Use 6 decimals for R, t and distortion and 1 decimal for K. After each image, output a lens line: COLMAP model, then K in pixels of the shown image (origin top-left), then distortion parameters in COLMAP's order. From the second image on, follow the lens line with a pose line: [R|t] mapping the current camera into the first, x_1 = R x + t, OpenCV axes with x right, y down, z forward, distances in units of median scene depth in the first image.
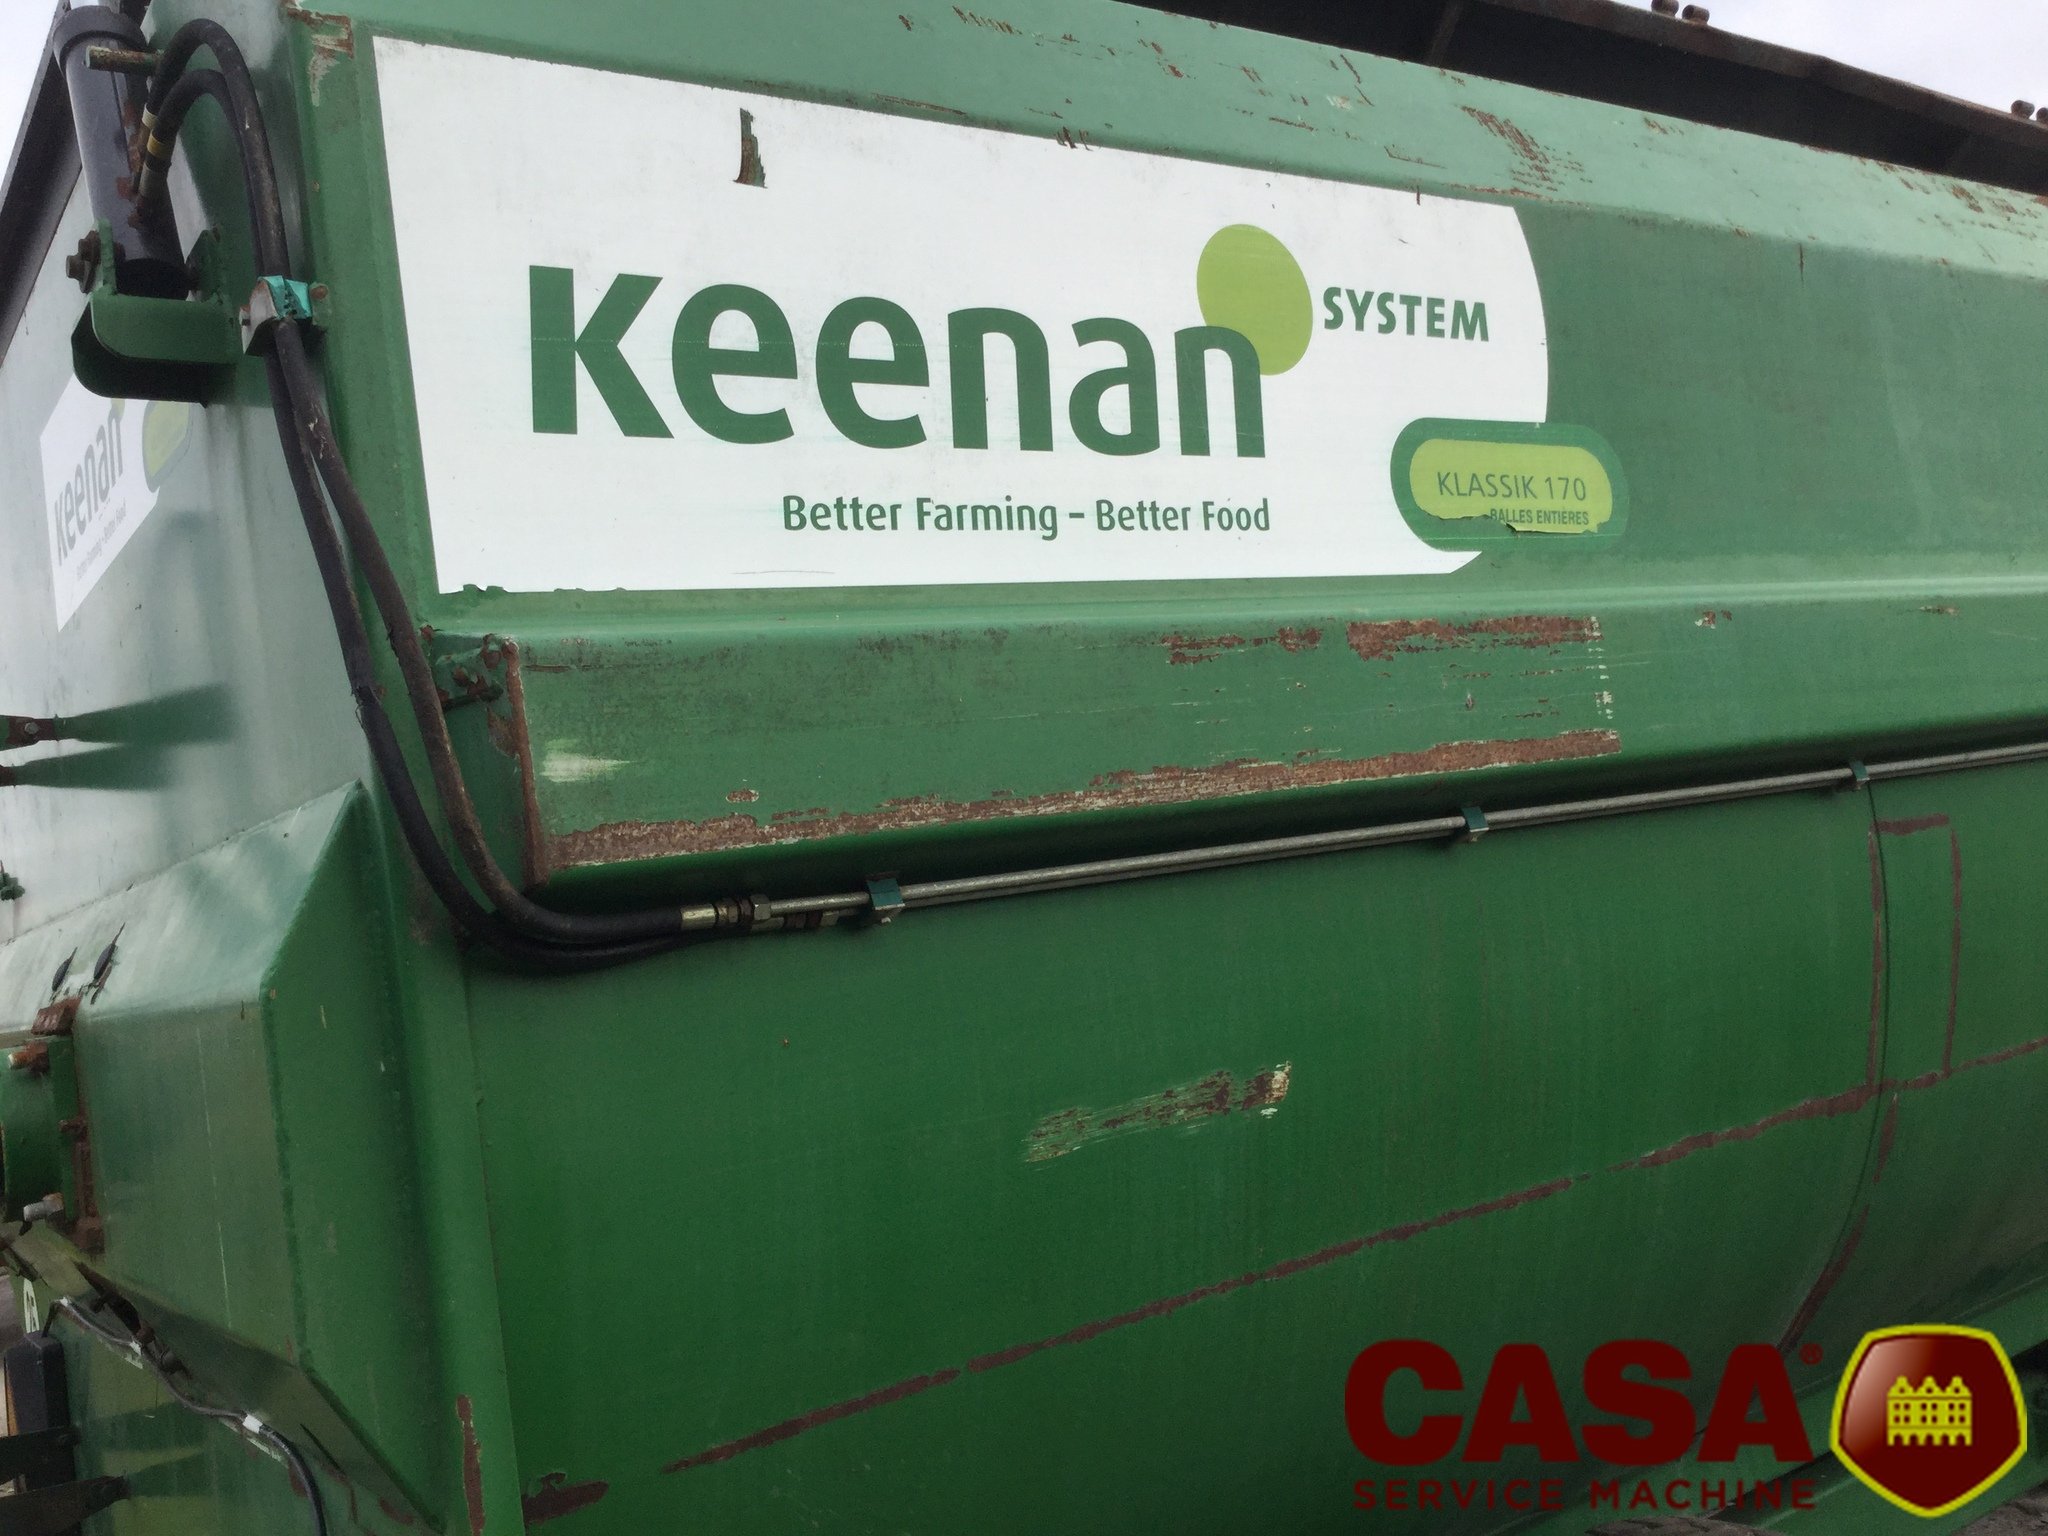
lens RADIAL K [[1902.4, 0, 1017.0], [0, 1902.4, 816.0], [0, 0, 1]] dist [0.135896, -0.286556]
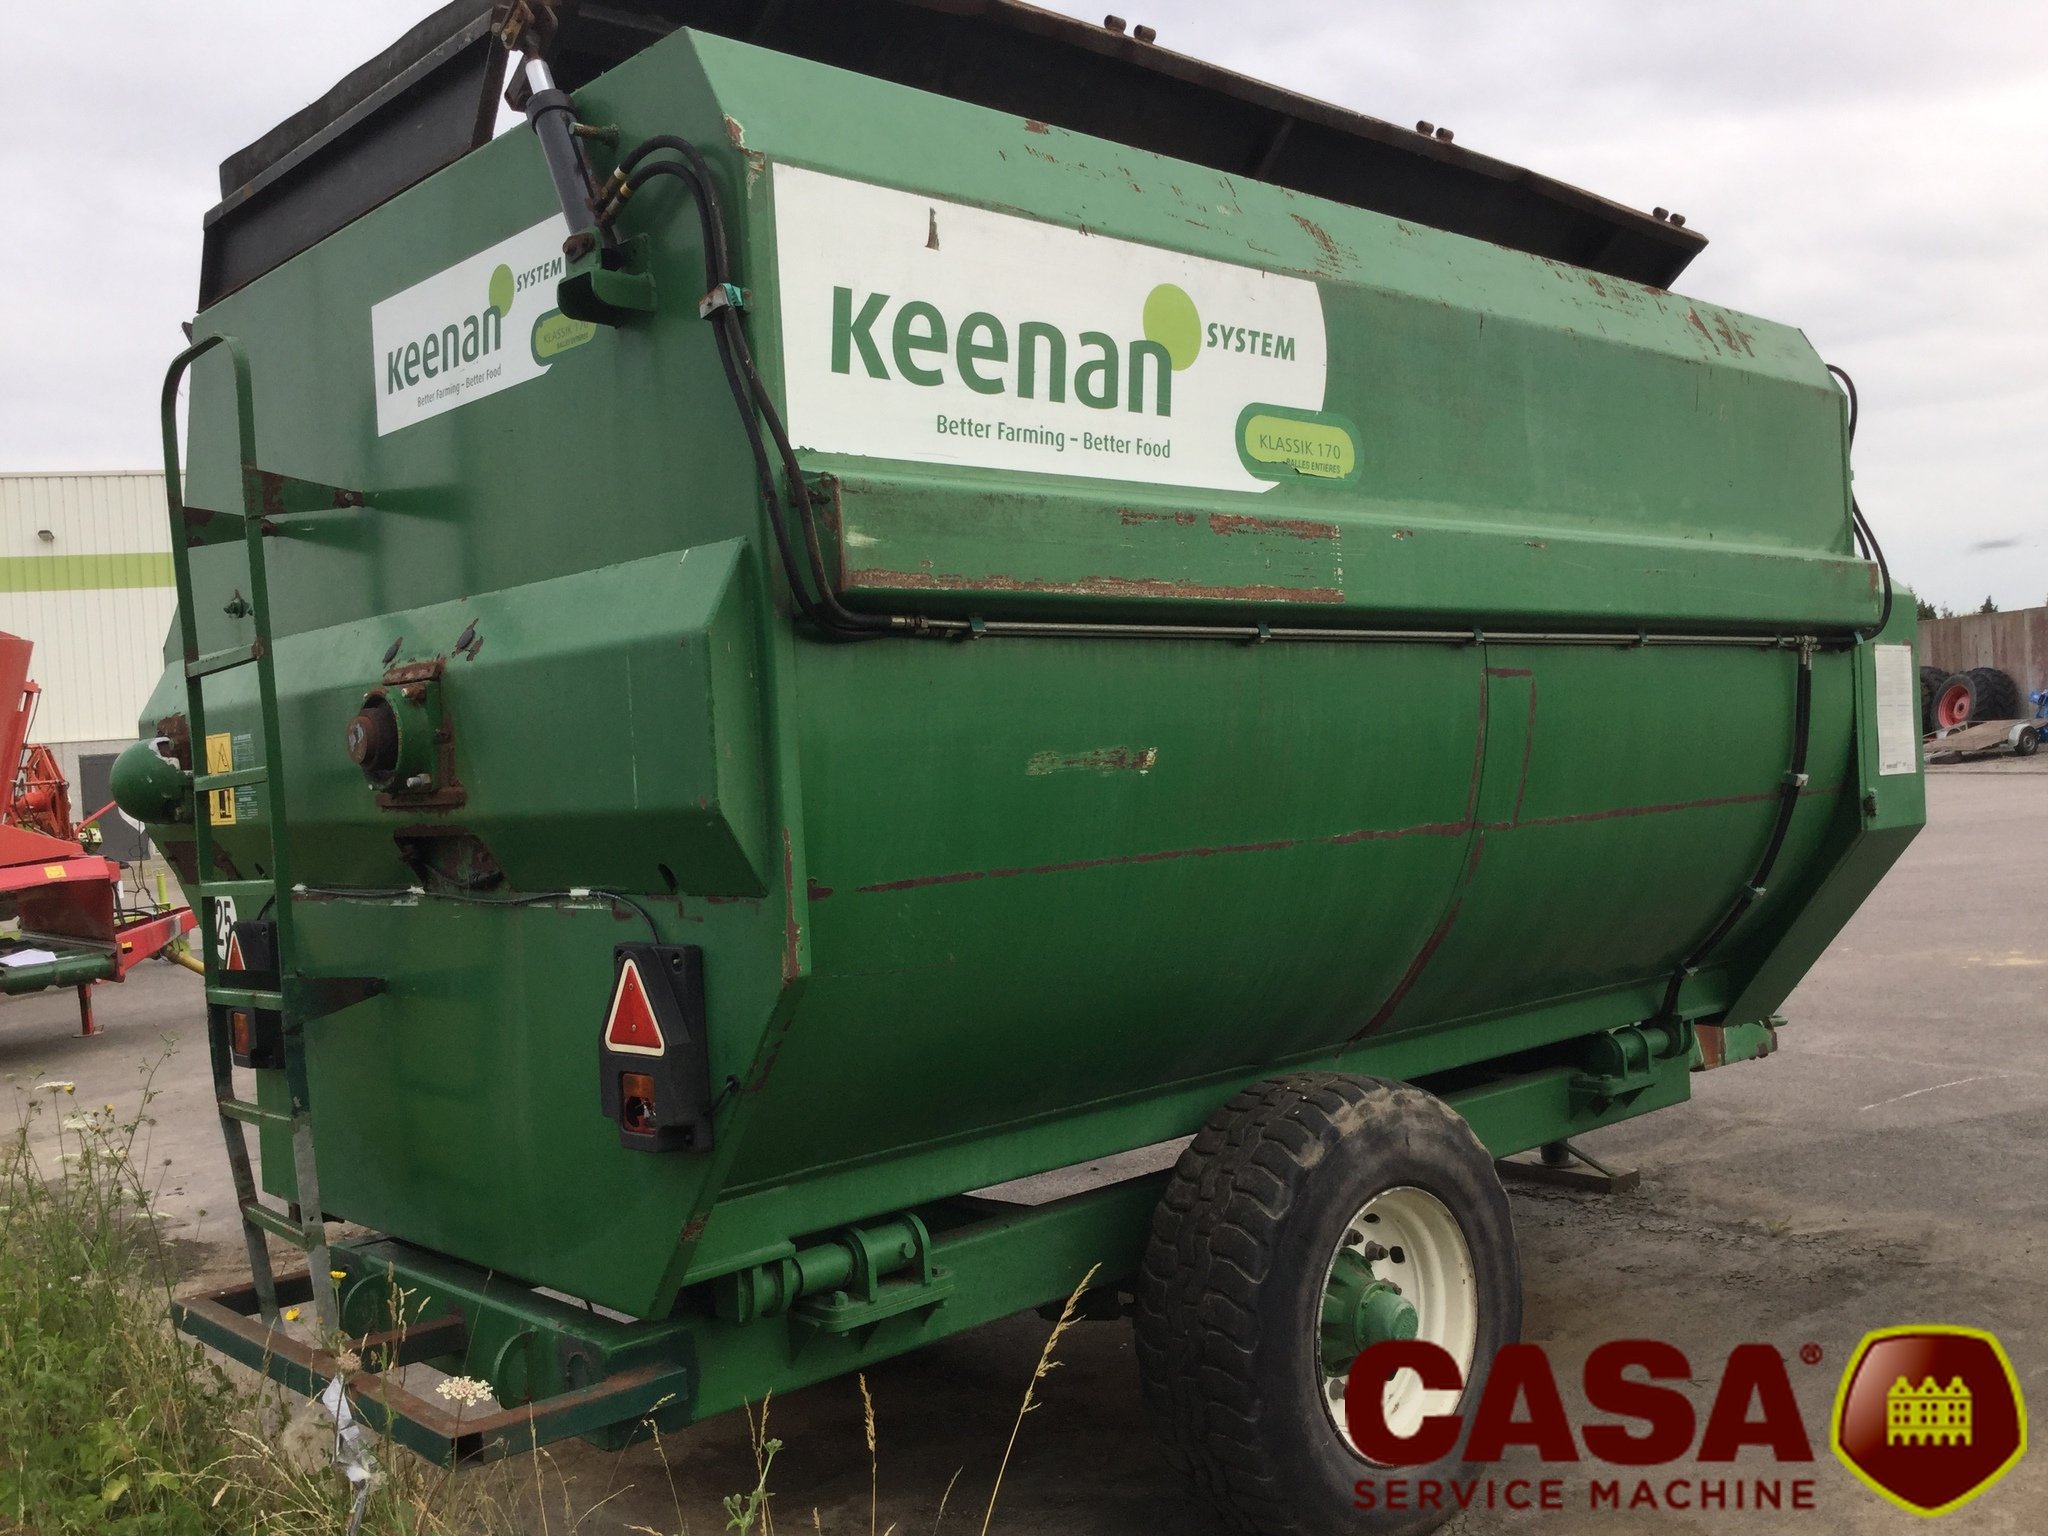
lens RADIAL K [[1848.2, 0, 1018.3], [0, 1848.2, 780.8], [0, 0, 1]] dist [0.142435, -0.275983]
pose [[0.987878, 0.084219, 0.130402, -0.217017], [-0.089389, 0.995406, 0.034304, 0.109057], [-0.126914, -0.045545, 0.990868, -0.749972]]
